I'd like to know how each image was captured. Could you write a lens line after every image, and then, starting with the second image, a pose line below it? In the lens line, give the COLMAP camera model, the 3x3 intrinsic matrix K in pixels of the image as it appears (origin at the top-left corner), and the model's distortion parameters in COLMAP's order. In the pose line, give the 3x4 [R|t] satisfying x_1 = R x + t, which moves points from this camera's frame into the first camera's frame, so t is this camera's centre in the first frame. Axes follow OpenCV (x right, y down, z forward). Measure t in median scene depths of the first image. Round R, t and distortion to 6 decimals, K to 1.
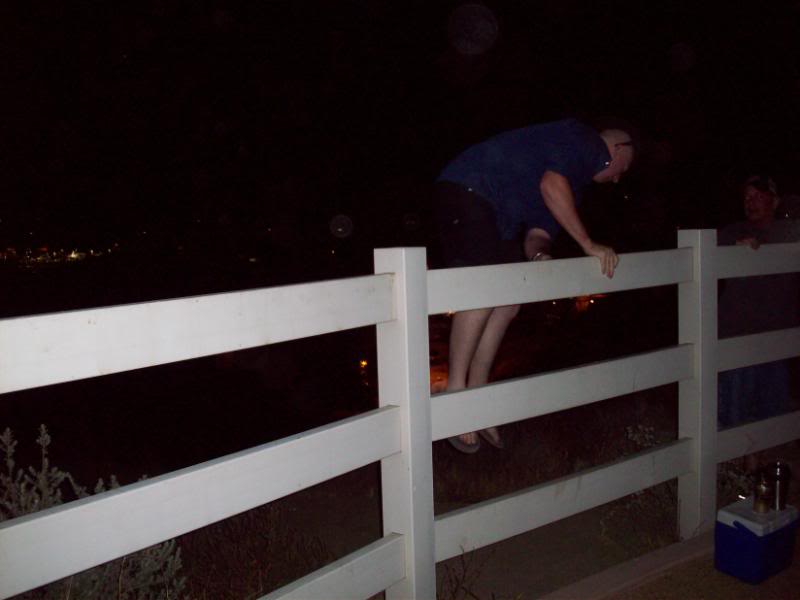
lens RADIAL K [[876.1, 0, 400.0], [0, 876.1, 300.0], [0, 0, 1]] dist [-0.240300, 0.300051]
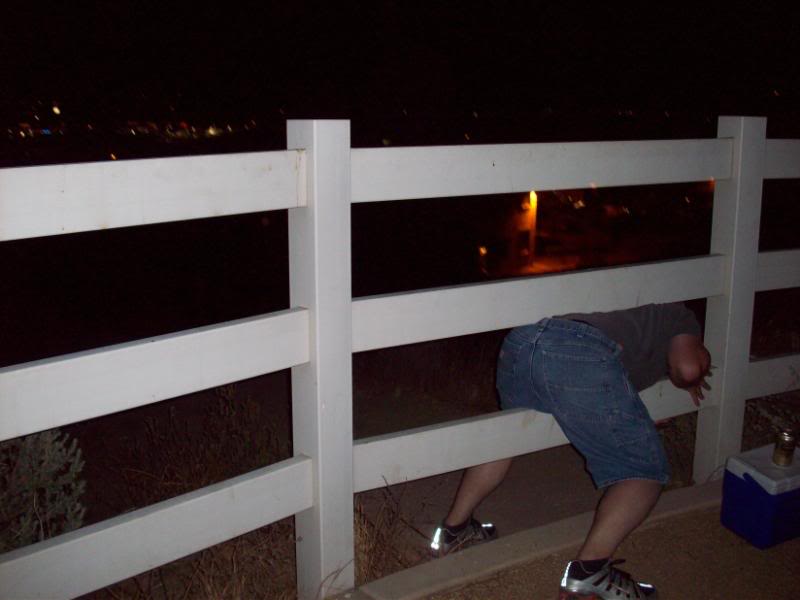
lens RADIAL K [[876.1, 0, 400.0], [0, 876.1, 300.0], [0, 0, 1]] dist [-0.240300, 0.300051]
pose [[0.987584, 0.062930, -0.143935, 0.173407], [-0.043604, 0.990065, 0.133680, -0.002857], [0.150918, -0.125744, 0.980516, 0.156324]]
